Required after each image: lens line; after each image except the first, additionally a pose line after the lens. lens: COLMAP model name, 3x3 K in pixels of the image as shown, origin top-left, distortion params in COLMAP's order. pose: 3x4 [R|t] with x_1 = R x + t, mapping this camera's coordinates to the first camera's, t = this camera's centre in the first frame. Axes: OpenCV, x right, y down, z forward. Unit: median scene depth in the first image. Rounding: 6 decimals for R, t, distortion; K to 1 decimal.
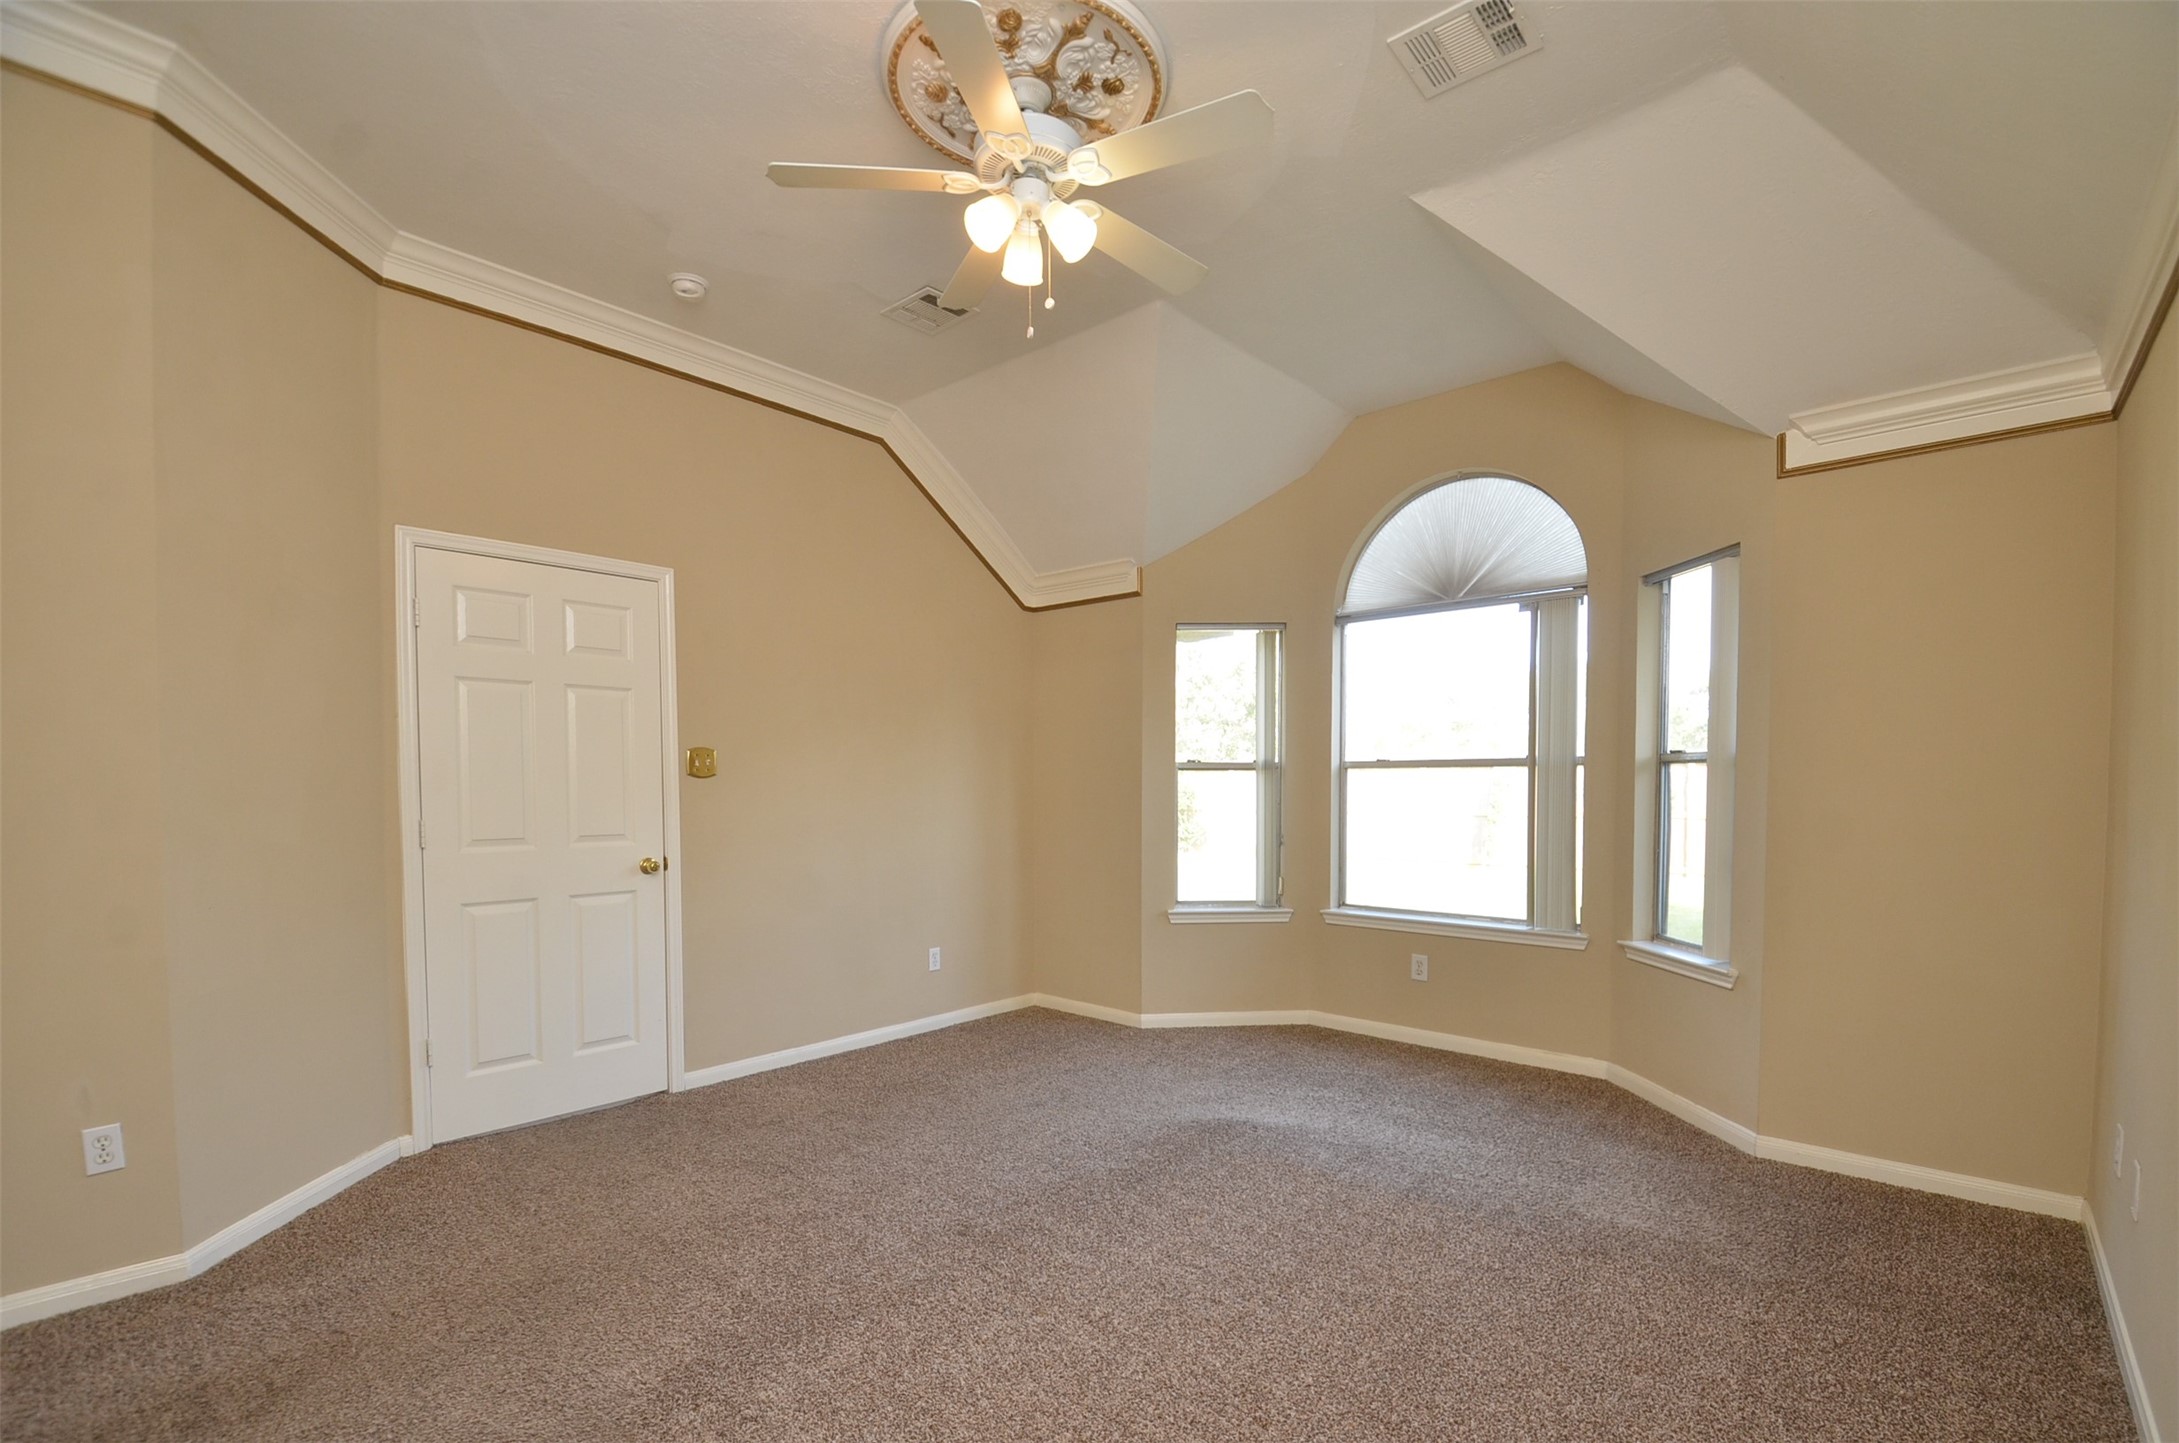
lens RADIAL K [[957.7, 0, 1097.5], [0, 957.7, 785.7], [0, 0, 1]] dist [0.000075, -0.013747]
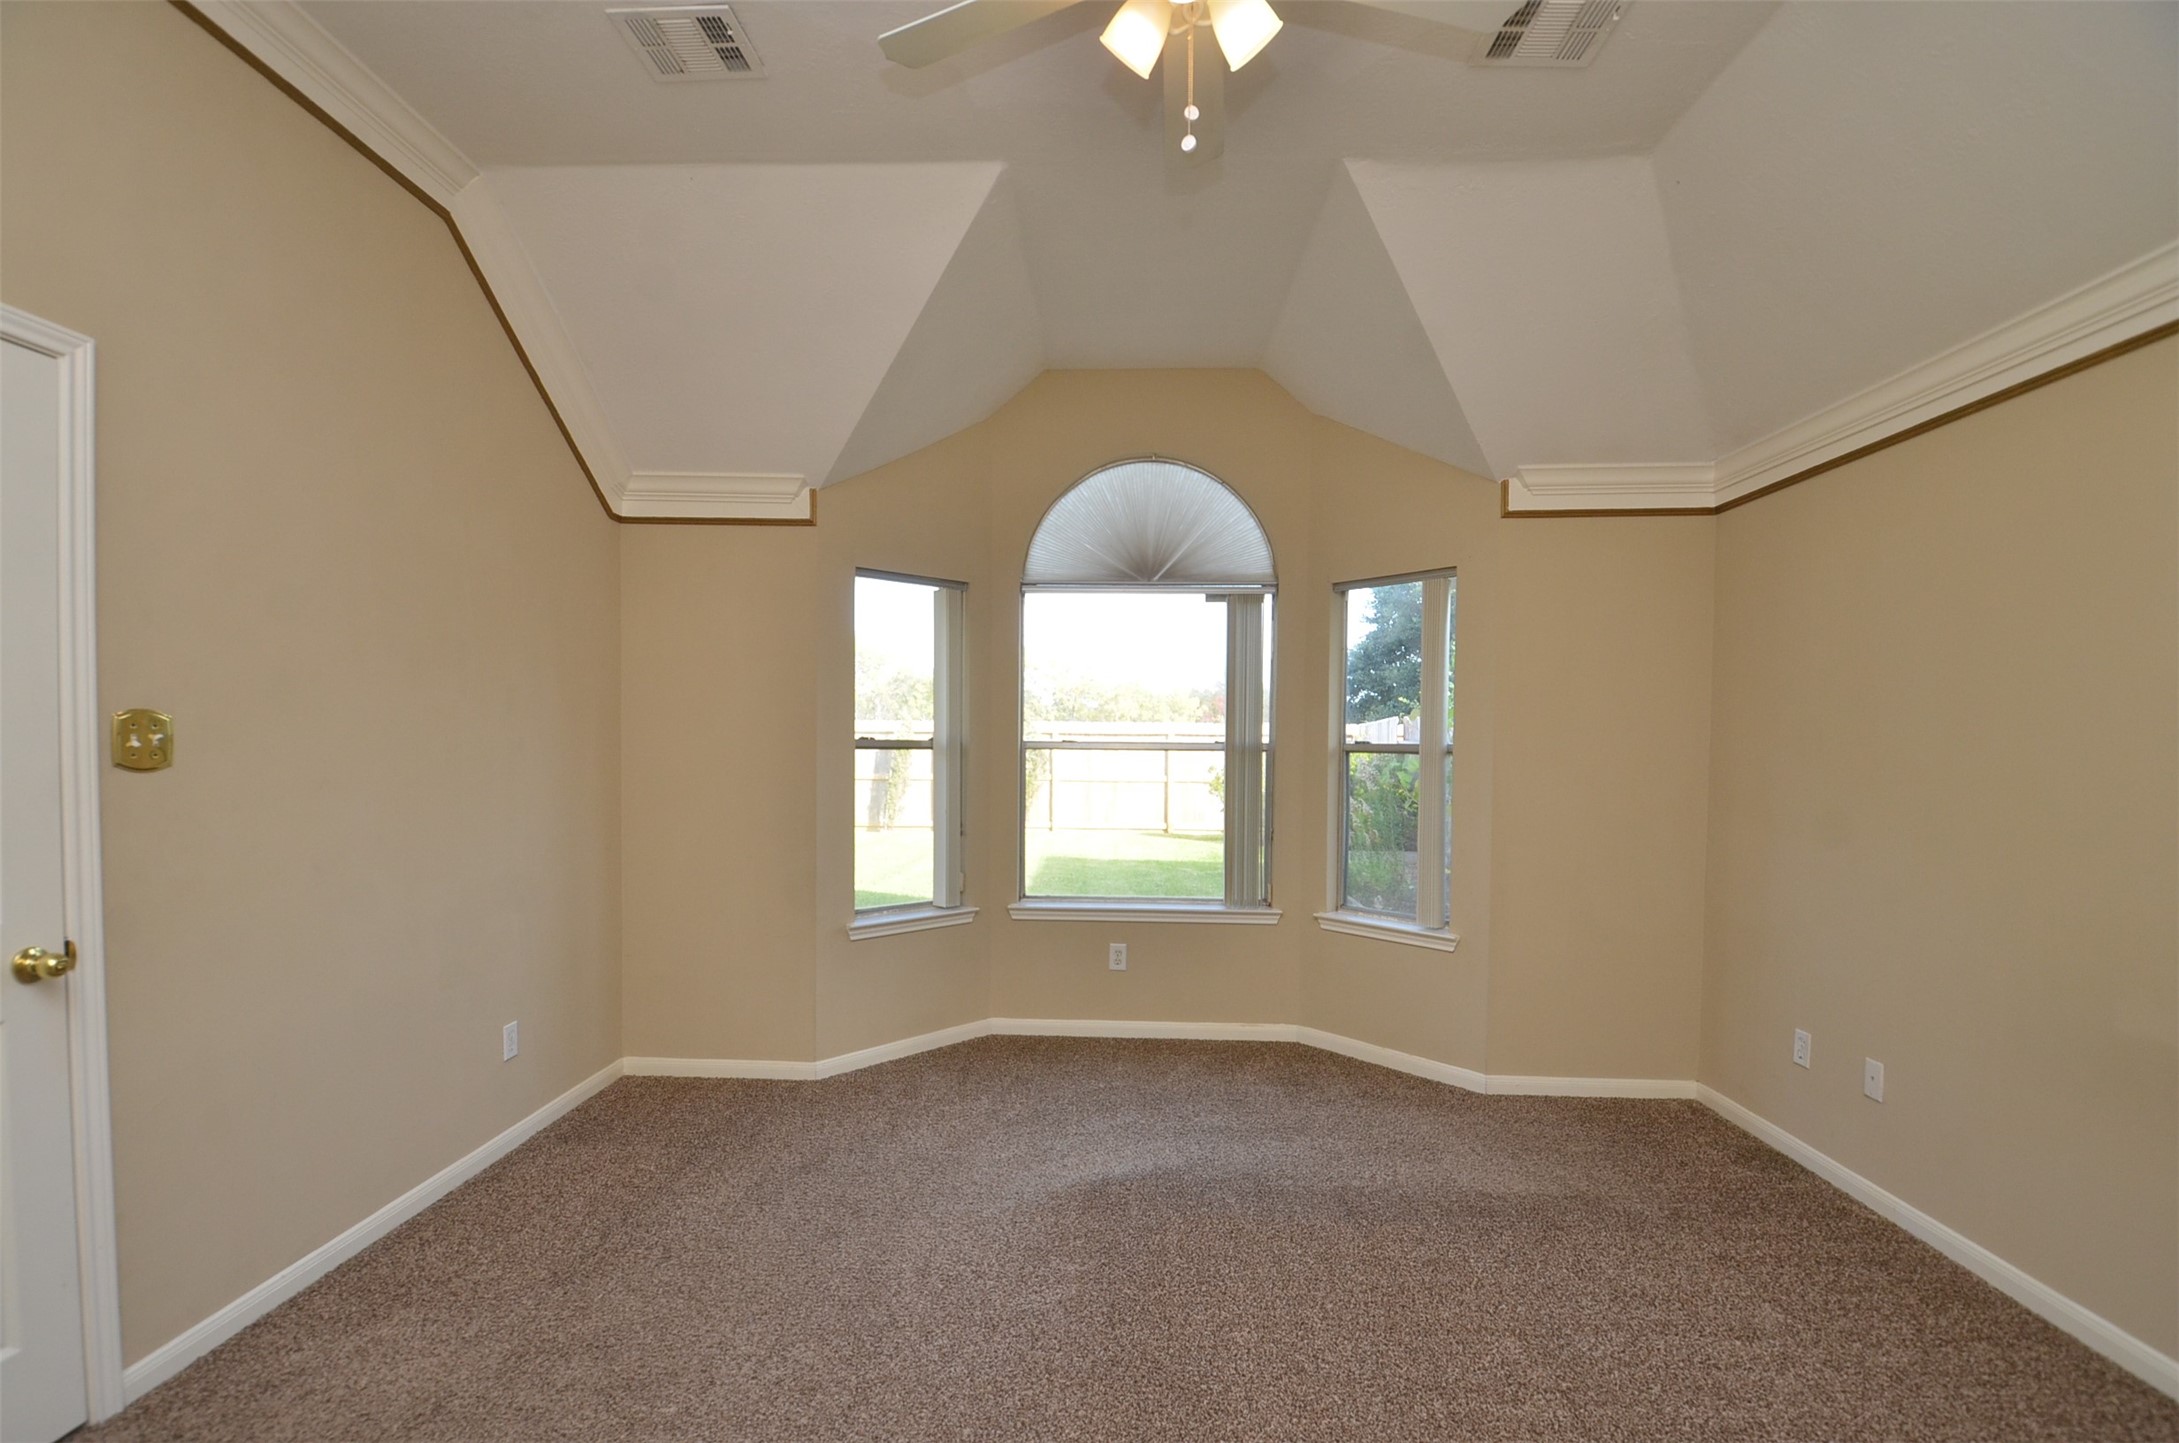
lens RADIAL K [[957.7, 0, 1074.9], [0, 957.7, 741.7], [0, 0, 1]] dist [0.000075, -0.013747]
pose [[0.777251, 0.009556, 0.629118, -0.326343], [-0.010078, 0.999945, -0.002738, -0.025246], [-0.629109, -0.004212, 0.777305, 0.298972]]
